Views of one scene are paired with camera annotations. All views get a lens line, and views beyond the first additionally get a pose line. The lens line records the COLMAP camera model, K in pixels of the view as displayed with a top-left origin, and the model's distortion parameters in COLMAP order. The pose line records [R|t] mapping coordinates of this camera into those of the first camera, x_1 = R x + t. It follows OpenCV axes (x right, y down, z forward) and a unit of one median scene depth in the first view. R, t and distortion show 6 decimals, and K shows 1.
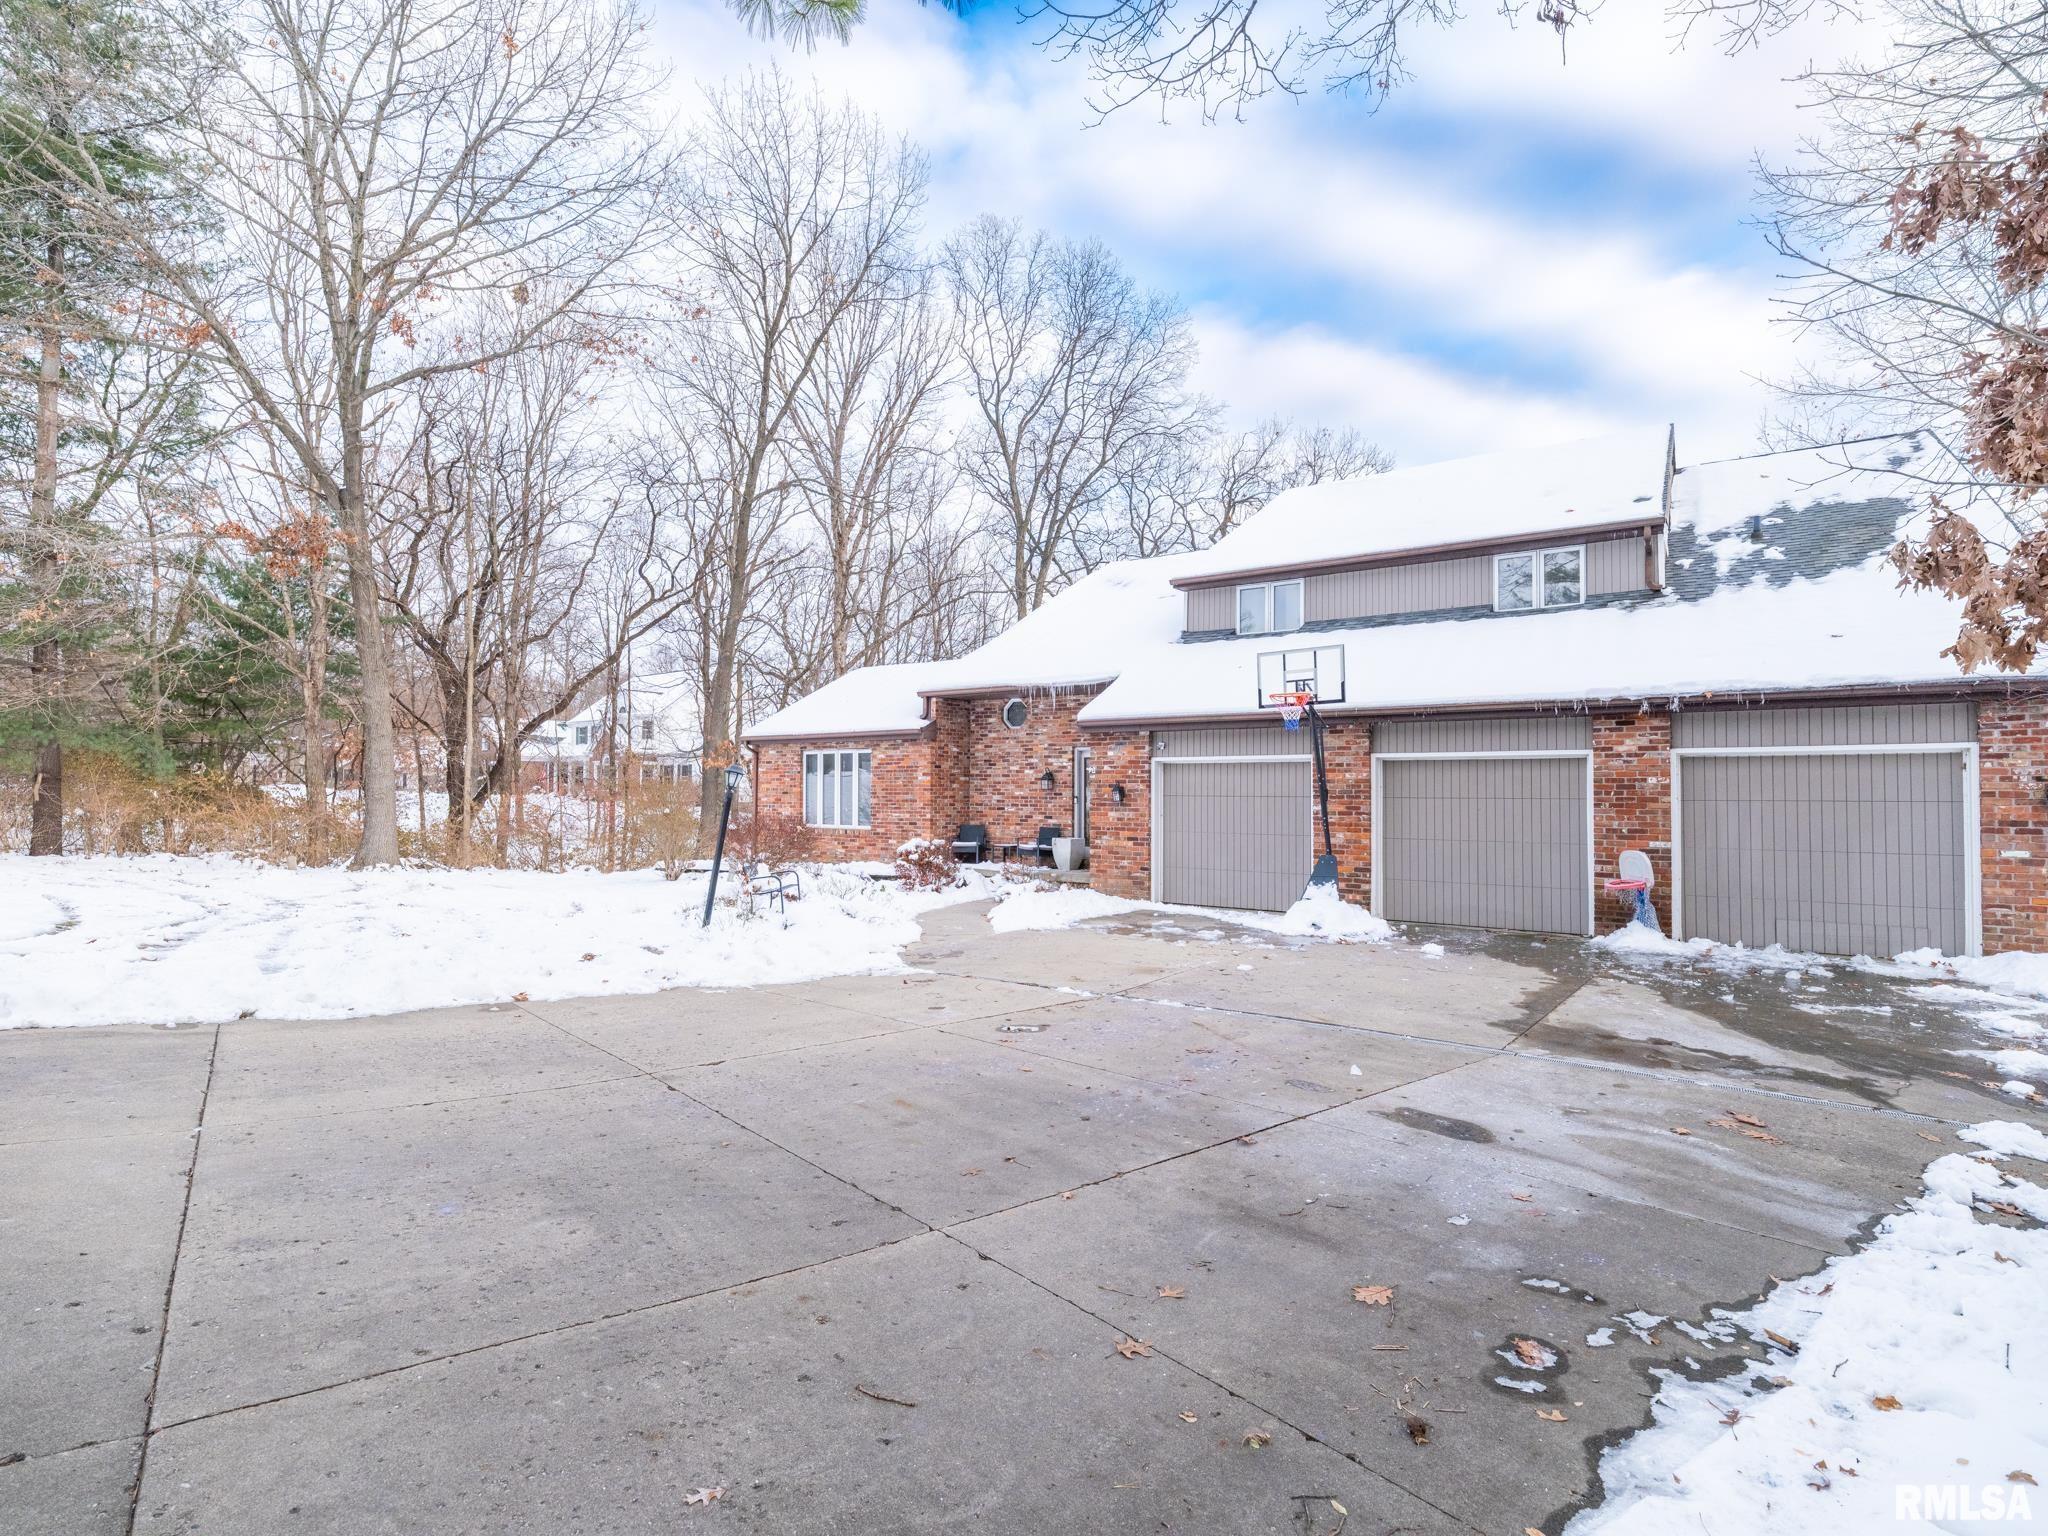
lens RADIAL K [[985.4, 0, 1023.7], [0, 985.4, 770.6], [0, 0, 1]] dist [0.006272, 0.000183]
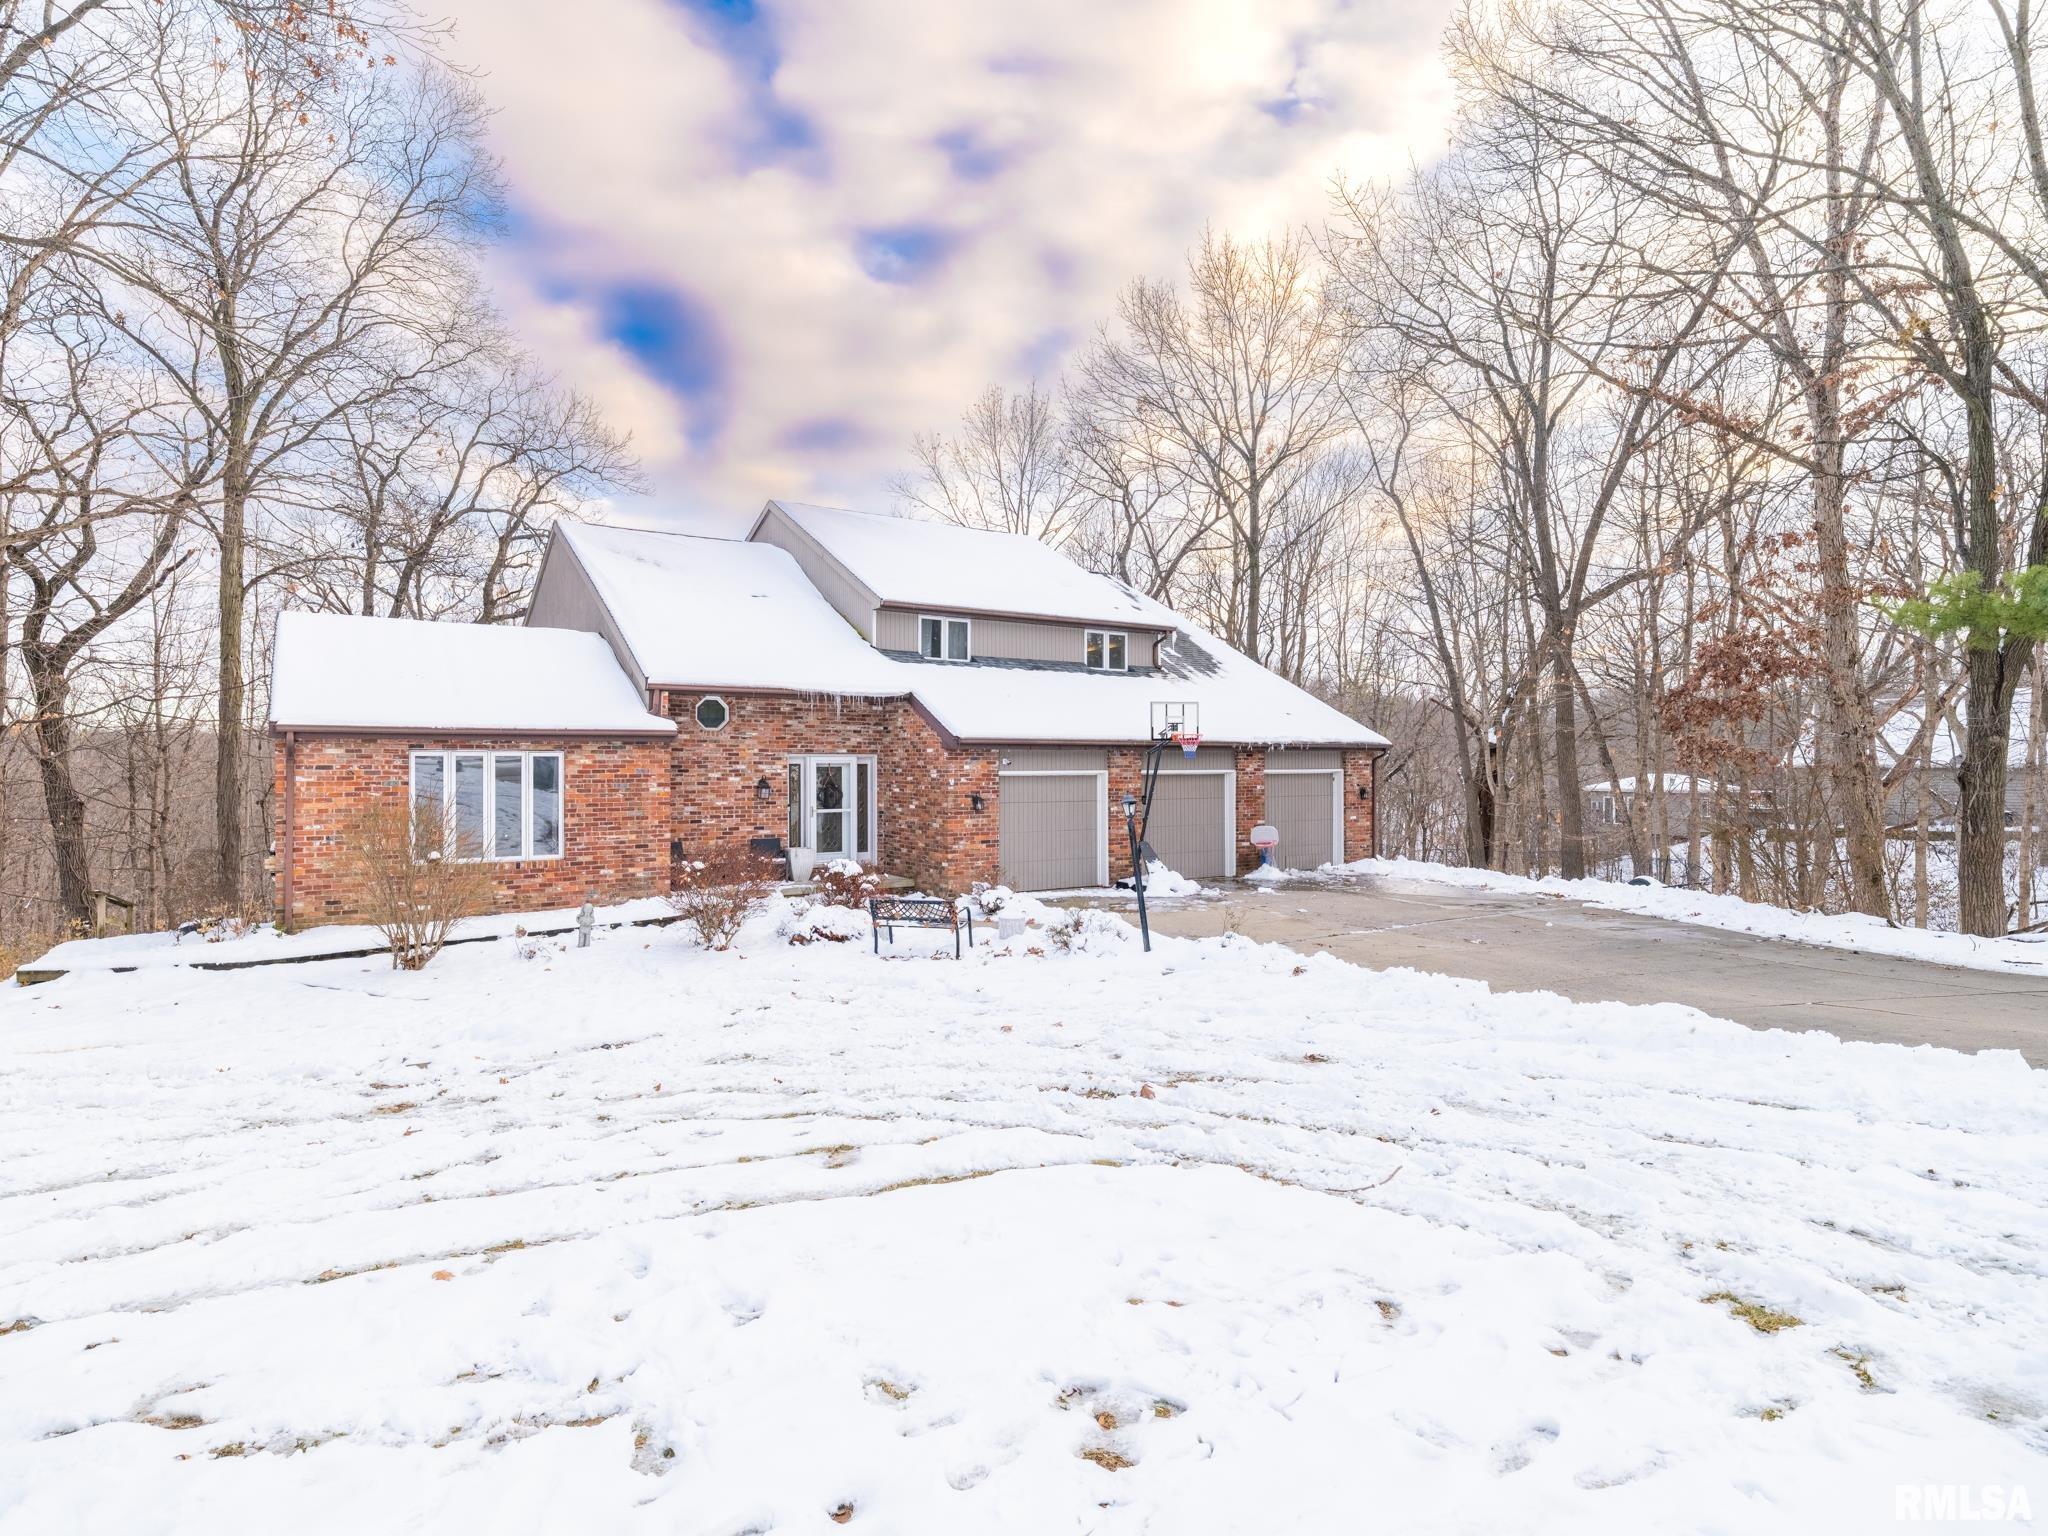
lens RADIAL K [[1058.9, 0, 1020.8], [0, 1058.9, 765.1], [0, 0, 1]] dist [0.000798, 0.000033]
pose [[0.363752, -0.006584, 0.931473, -0.815741], [-0.017771, 0.999744, 0.014006, -0.030493], [-0.931326, -0.021648, 0.363542, 0.408363]]
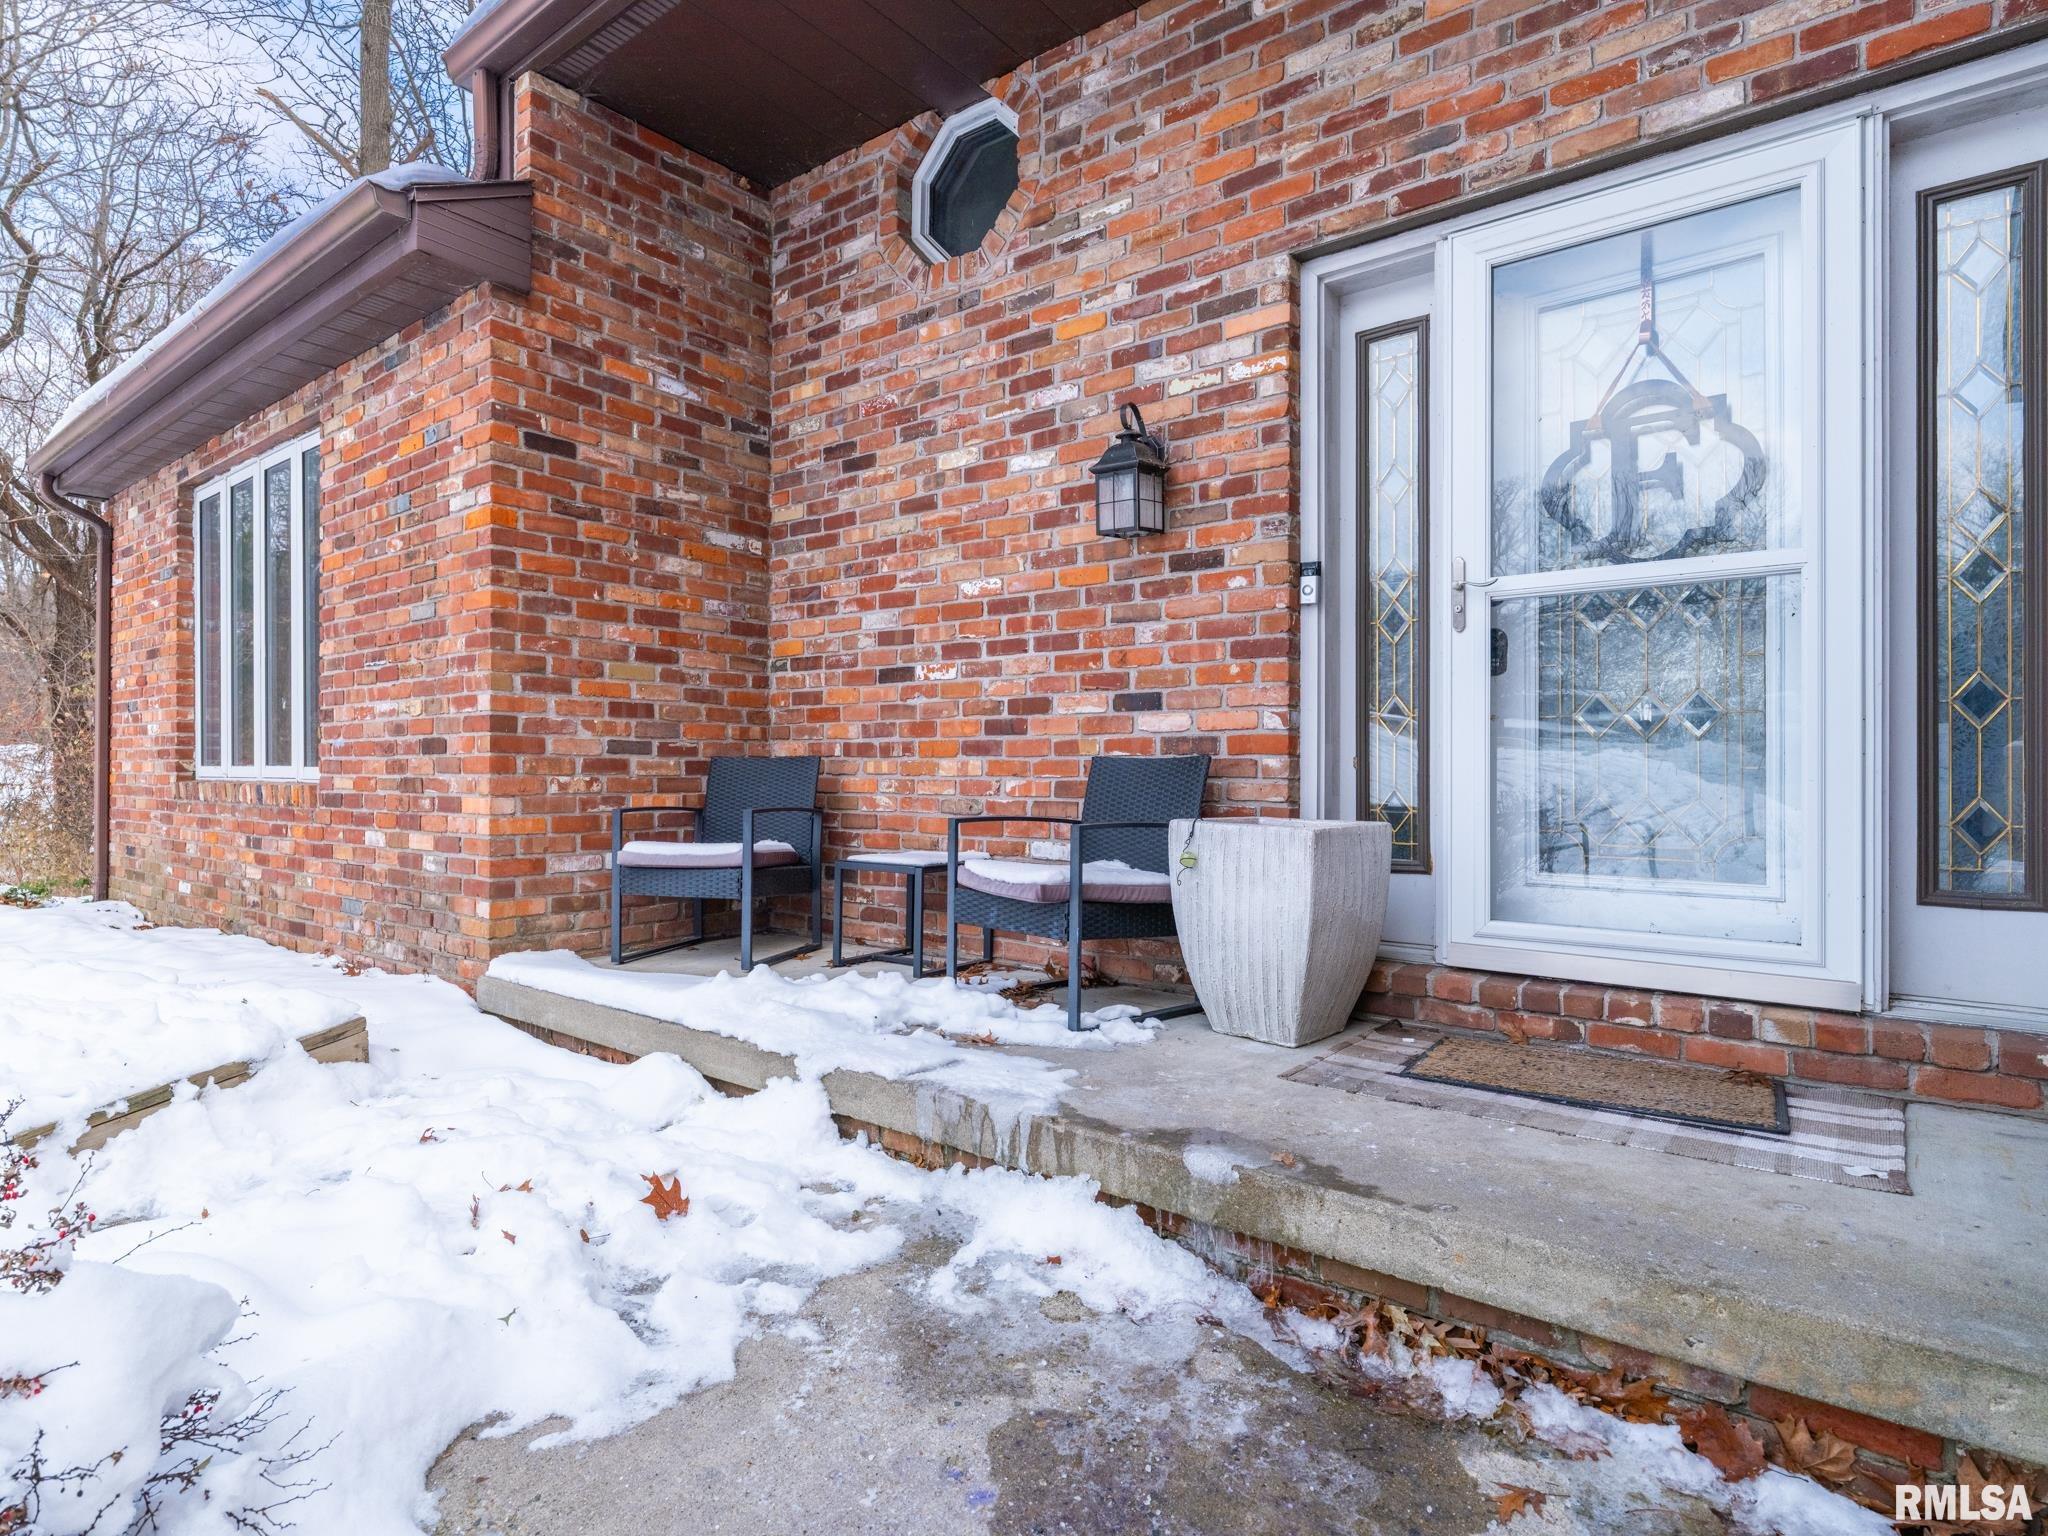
lens RADIAL K [[1121.4, 0, 1022.0], [0, 1121.4, 770.0], [0, 0, 1]] dist [0.000498, 0.000049]
pose [[0.998048, -0.003711, -0.062342, 0.016810], [0.004917, 0.999804, 0.019200, 0.055438], [0.062259, -0.019469, 0.997870, 0.801361]]
